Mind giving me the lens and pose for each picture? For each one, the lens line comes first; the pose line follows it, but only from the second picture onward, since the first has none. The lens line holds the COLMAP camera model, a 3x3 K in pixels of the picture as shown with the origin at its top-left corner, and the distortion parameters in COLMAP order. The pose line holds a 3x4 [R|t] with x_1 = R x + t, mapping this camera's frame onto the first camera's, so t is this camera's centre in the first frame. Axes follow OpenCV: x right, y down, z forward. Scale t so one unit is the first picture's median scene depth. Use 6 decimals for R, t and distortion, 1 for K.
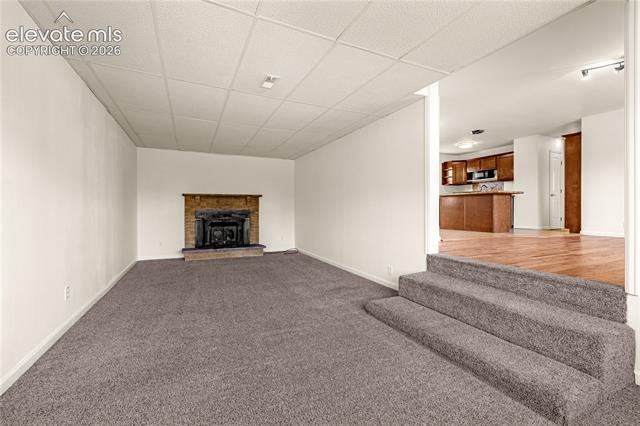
lens RADIAL K [[272.0, 0, 314.9], [0, 272.0, 213.0], [0, 0, 1]] dist [0.003142, 0.000043]
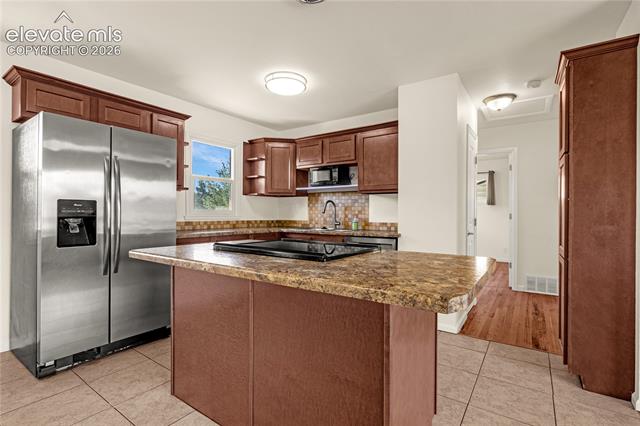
lens RADIAL K [[309.6, 0, 321.2], [0, 309.6, 210.4], [0, 0, 1]] dist [-0.006050, 0.003058]
pose [[0.862021, 0.014359, 0.506669, 0.374906], [-0.002576, 0.999710, -0.023950, -0.077624], [-0.506866, 0.019341, 0.861808, 0.608774]]
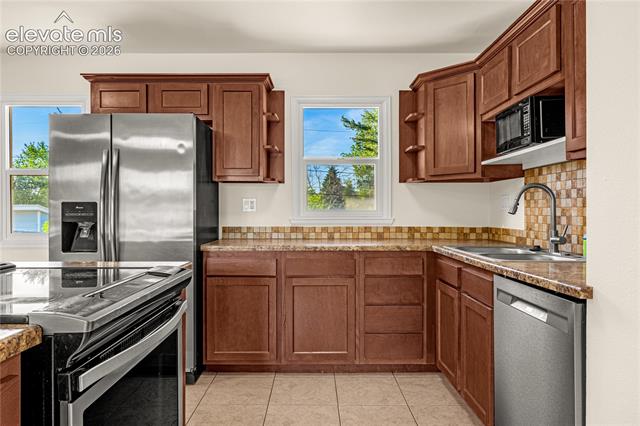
lens RADIAL K [[432.6, 0, 309.5], [0, 432.6, 212.7], [0, 0, 1]] dist [-0.006048, -0.000834]
pose [[0.909771, 0.004792, -0.415083, 0.621942], [-0.008654, 0.999935, -0.007423, -0.082706], [0.415020, 0.010346, 0.909753, 0.704333]]
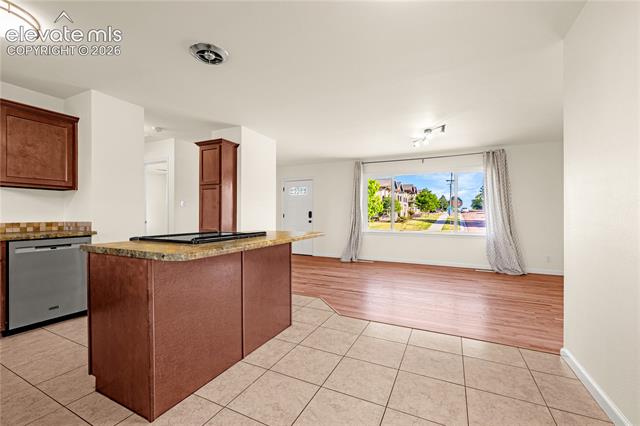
lens RADIAL K [[272.0, 0, 303.1], [0, 272.0, 219.3], [0, 0, 1]] dist [0.003142, 0.000043]
pose [[-0.607092, -0.012839, 0.794528, 0.203871], [0.013147, 0.999570, 0.026198, -0.079245], [-0.794523, 0.026350, -0.606662, 0.886798]]
